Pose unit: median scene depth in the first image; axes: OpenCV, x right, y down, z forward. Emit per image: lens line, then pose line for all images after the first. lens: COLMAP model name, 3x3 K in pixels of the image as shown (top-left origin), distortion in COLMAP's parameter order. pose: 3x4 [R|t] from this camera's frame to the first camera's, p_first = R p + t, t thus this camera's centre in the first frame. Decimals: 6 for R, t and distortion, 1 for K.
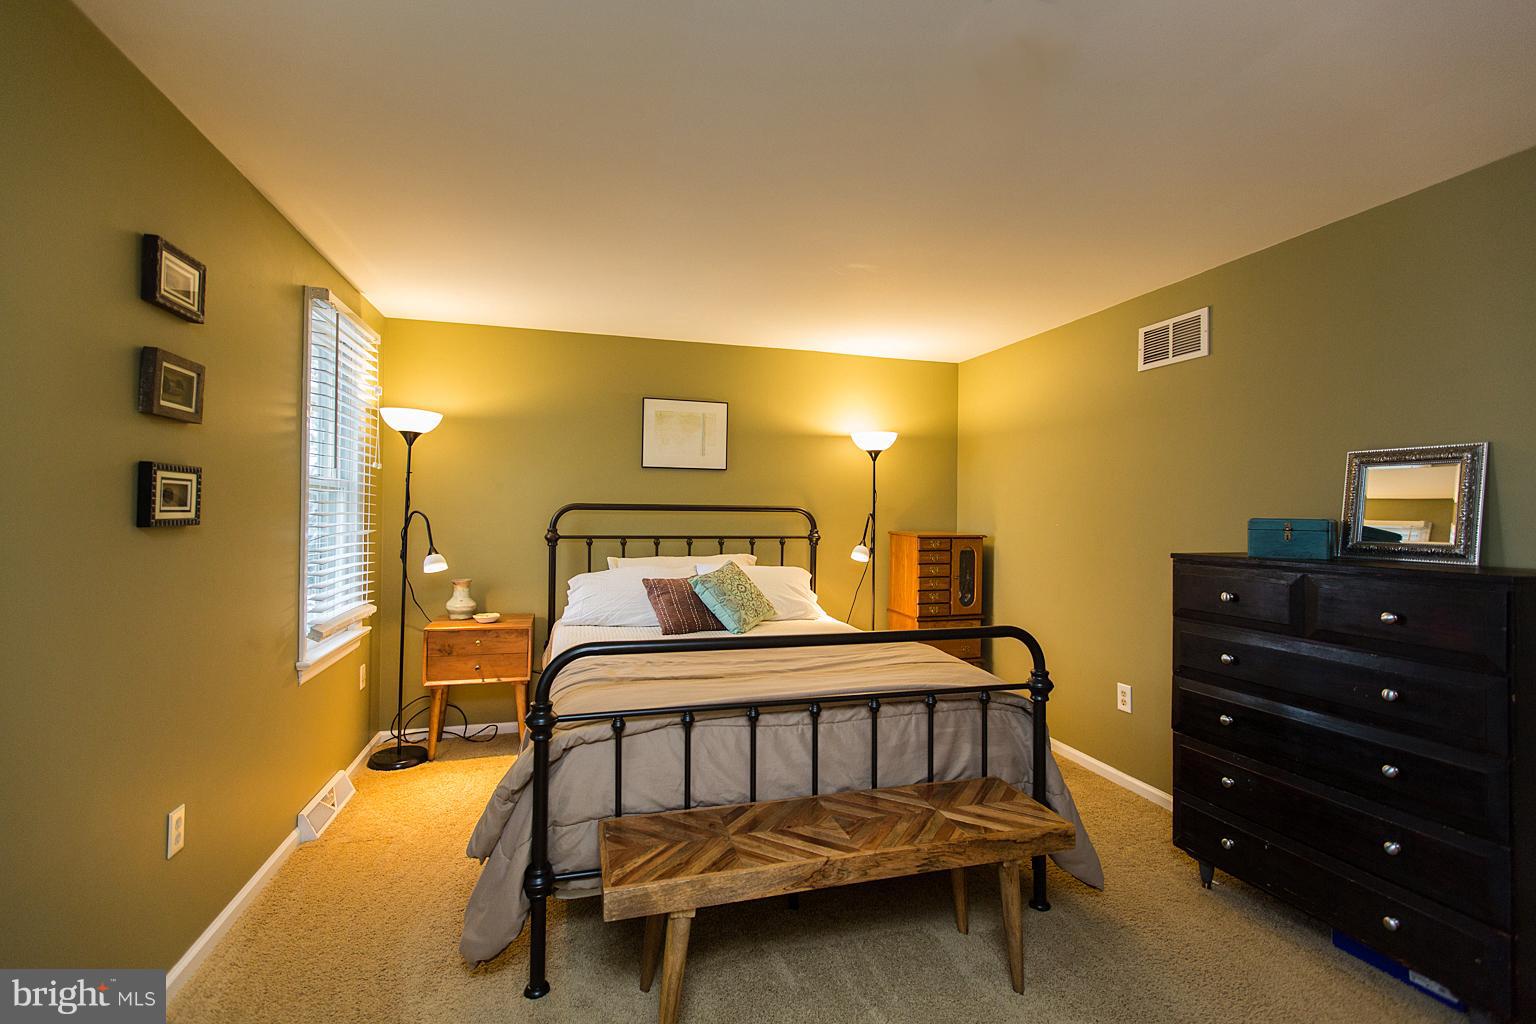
lens RADIAL K [[679.6, 0, 763.7], [0, 679.6, 510.1], [0, 0, 1]] dist [0.004208, 0.000053]
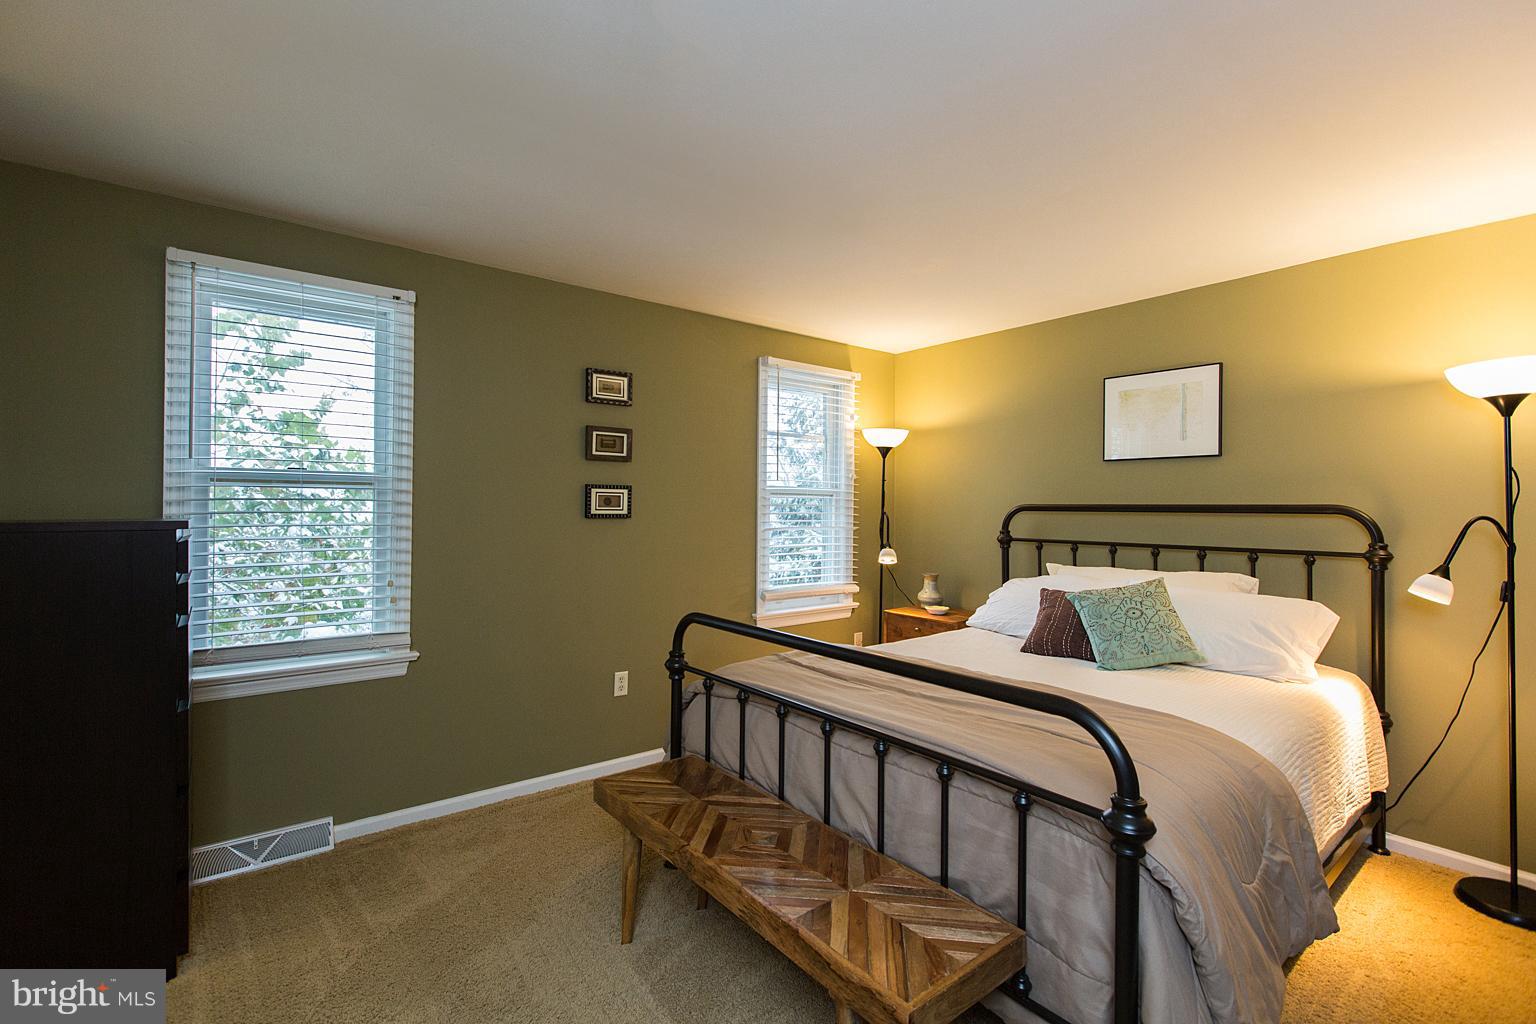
lens RADIAL K [[679.6, 0, 763.7], [0, 679.6, 510.1], [0, 0, 1]] dist [0.004208, 0.000053]
pose [[0.387407, -0.004613, -0.921897, 0.484098], [-0.003870, 0.999971, -0.006630, 0.006257], [0.921901, 0.006136, 0.387378, 0.315505]]
